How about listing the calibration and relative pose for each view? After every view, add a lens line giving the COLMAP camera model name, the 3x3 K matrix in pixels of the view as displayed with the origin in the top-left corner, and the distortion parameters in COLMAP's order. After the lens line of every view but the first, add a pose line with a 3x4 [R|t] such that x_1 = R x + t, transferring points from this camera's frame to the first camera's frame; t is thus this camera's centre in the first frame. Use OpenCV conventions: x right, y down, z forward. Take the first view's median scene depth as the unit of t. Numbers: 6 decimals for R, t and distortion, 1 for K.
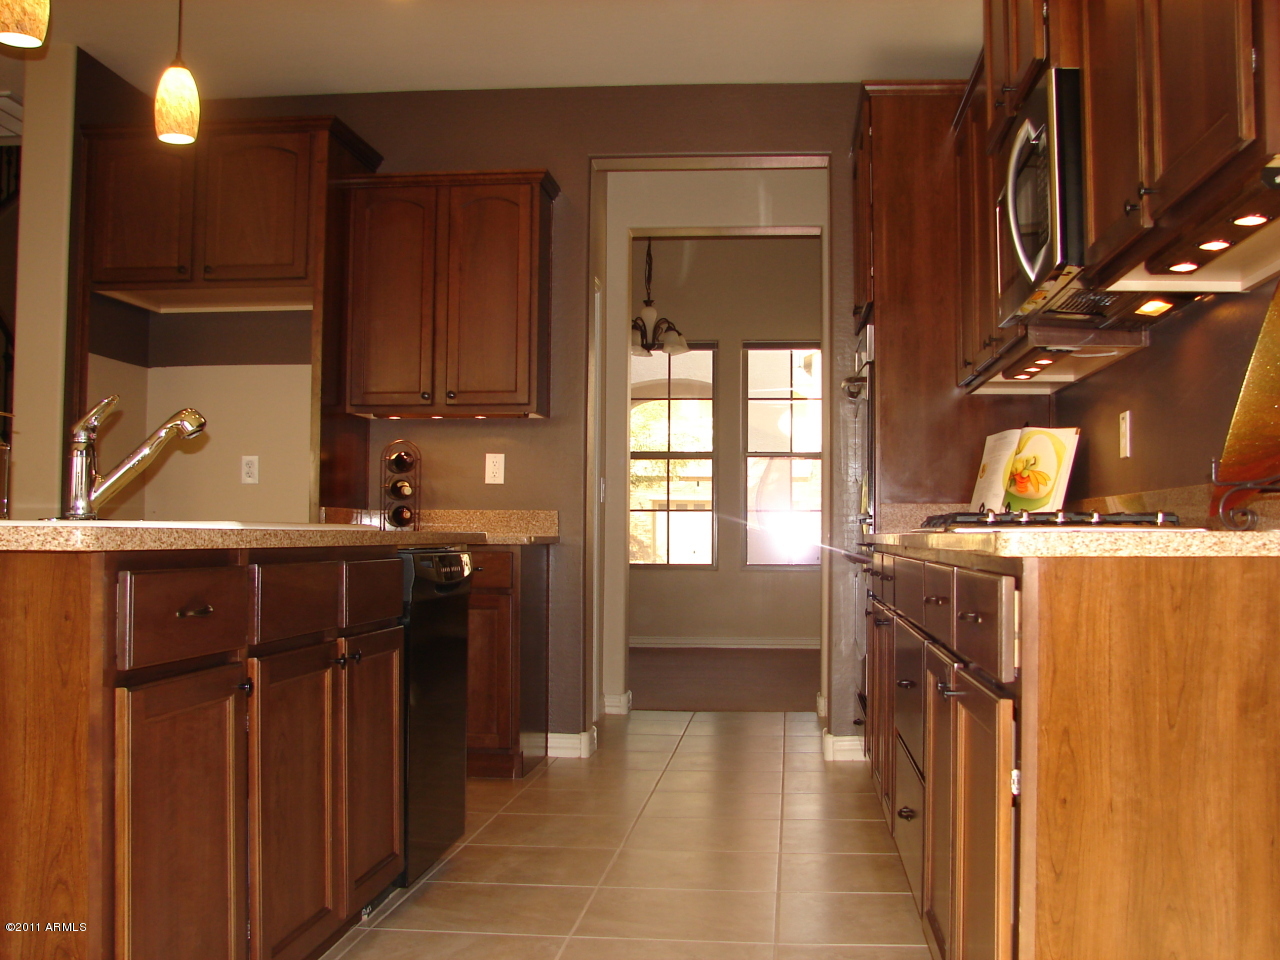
lens RADIAL K [[1383.0, 0, 684.2], [0, 1383.0, 485.1], [0, 0, 1]] dist [-0.208659, 0.242286]
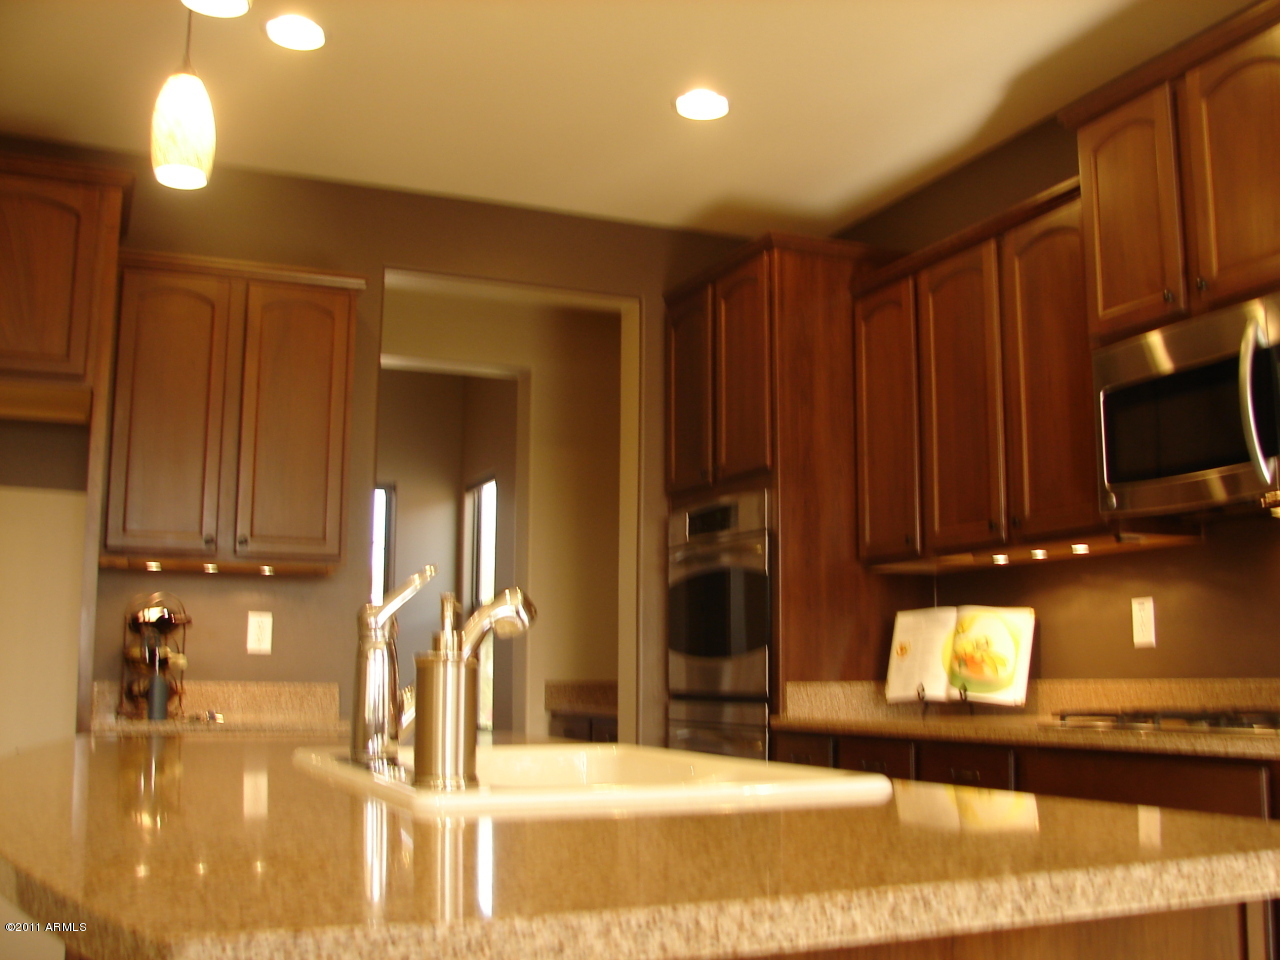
lens RADIAL K [[1383.0, 0, 684.2], [0, 1383.0, 485.1], [0, 0, 1]] dist [-0.208659, 0.242286]
pose [[0.878897, 0.059441, 0.473293, -0.358613], [-0.013564, 0.994919, -0.099763, -0.026109], [-0.476818, 0.081262, 0.875238, 0.214252]]
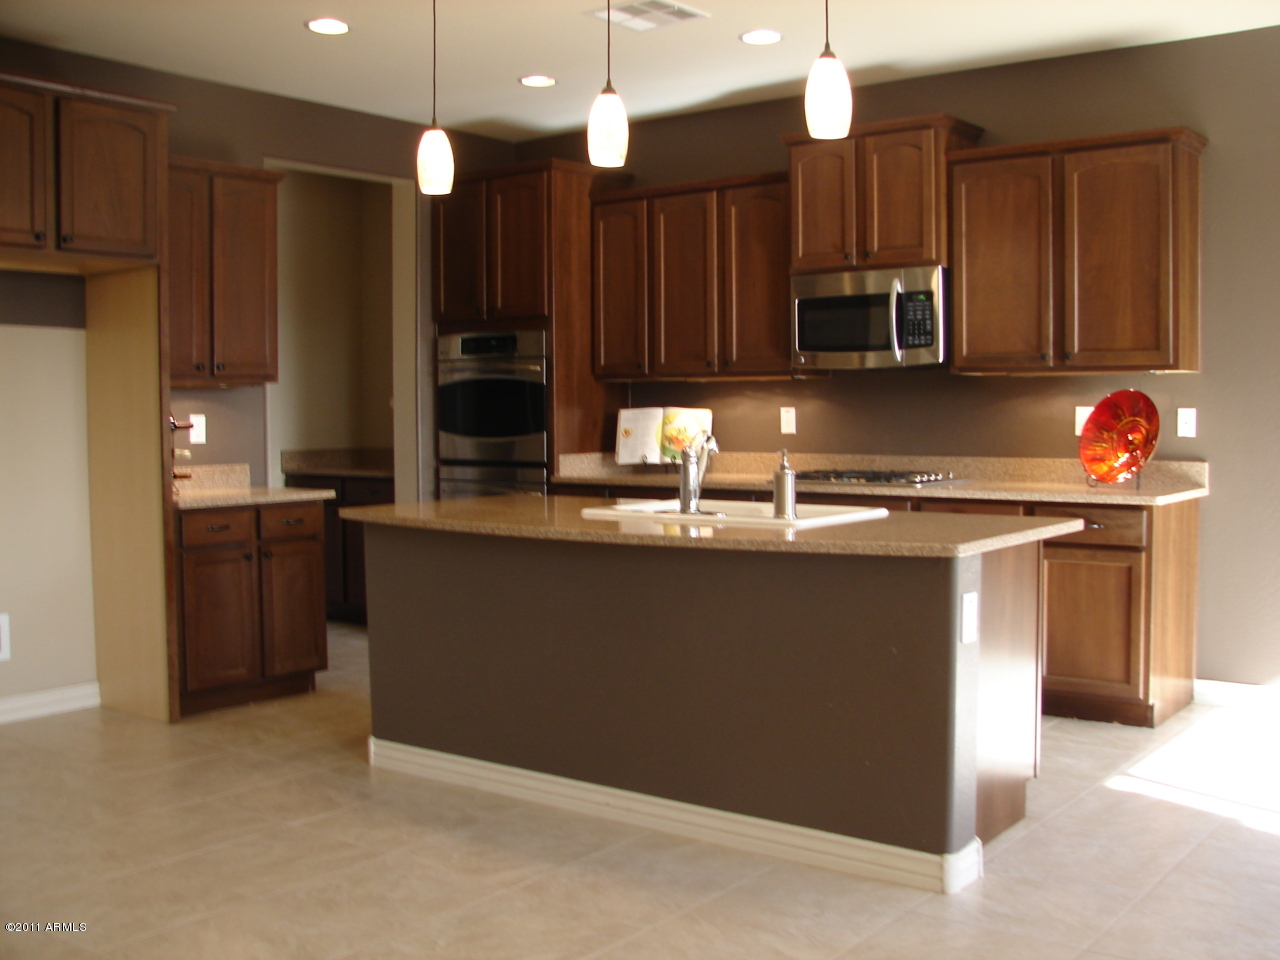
lens RADIAL K [[1383.0, 0, 684.2], [0, 1383.0, 485.1], [0, 0, 1]] dist [-0.208659, 0.242286]
pose [[0.534536, -0.058870, 0.843093, -1.010144], [-0.022887, 0.996197, 0.084071, -0.080073], [-0.844836, -0.064235, 0.531156, 0.111570]]
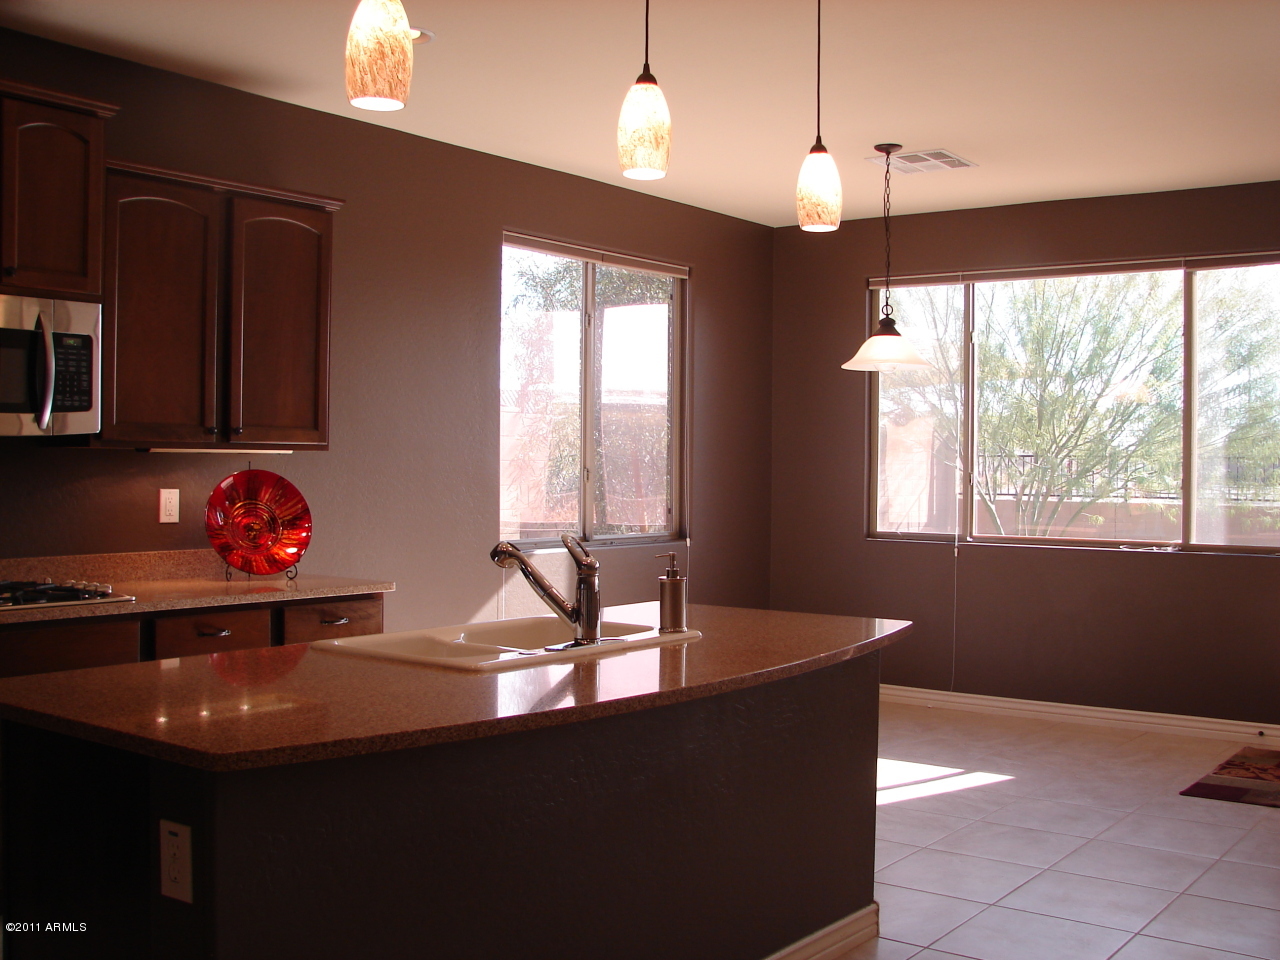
lens RADIAL K [[1383.0, 0, 684.2], [0, 1383.0, 485.1], [0, 0, 1]] dist [-0.208659, 0.242286]
pose [[-0.848929, -0.023407, 0.527989, -0.654646], [-0.036970, 0.999202, -0.015145, -0.057025], [-0.527213, -0.032377, -0.849116, 1.138448]]
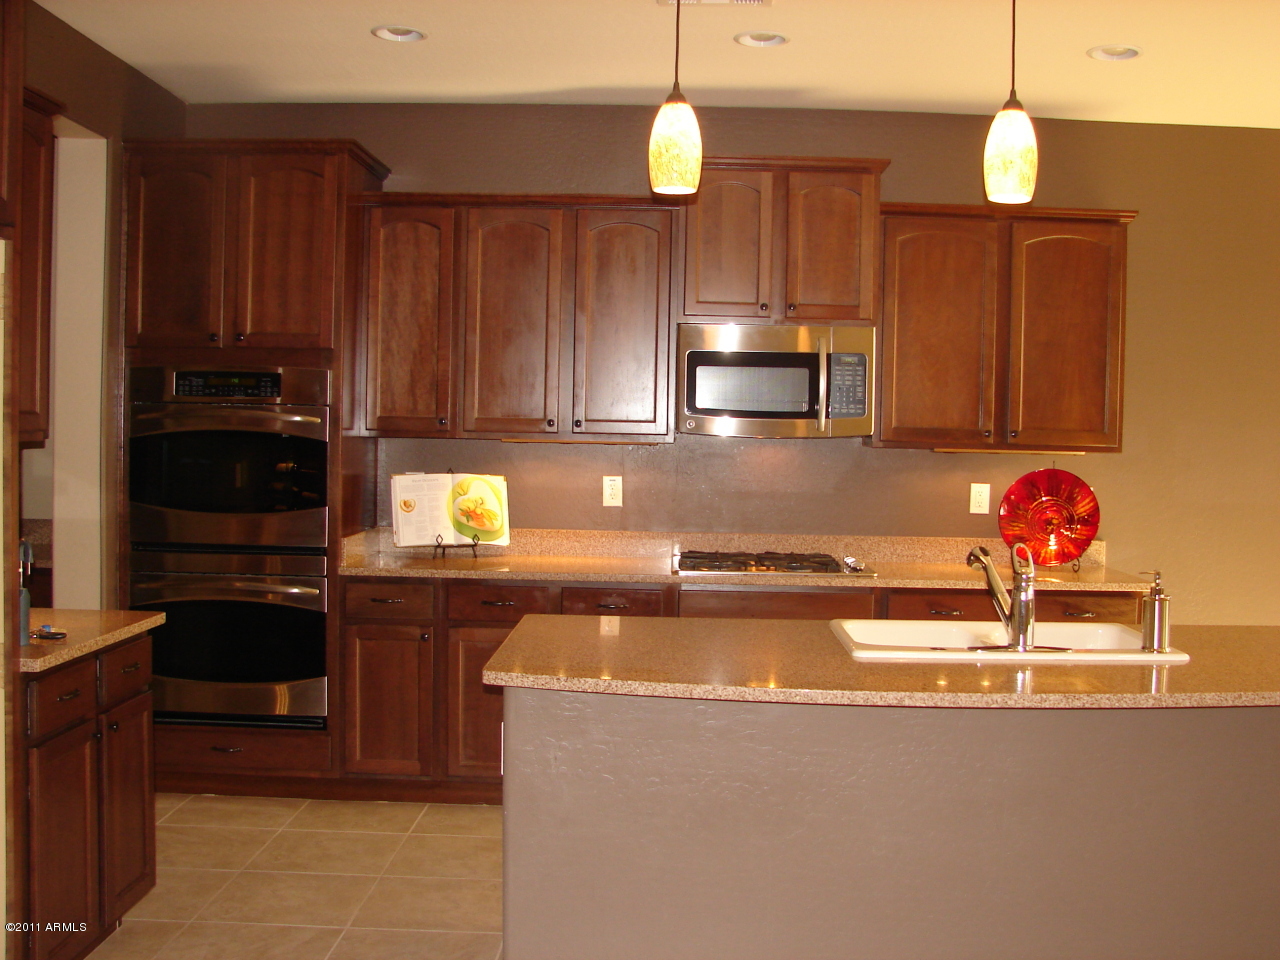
lens RADIAL K [[1383.0, 0, 684.2], [0, 1383.0, 485.1], [0, 0, 1]] dist [-0.208659, 0.242286]
pose [[-0.074516, -0.051300, 0.995899, -0.939314], [-0.061220, 0.997028, 0.046778, -0.093997], [-0.995339, -0.057483, -0.077435, 0.814547]]
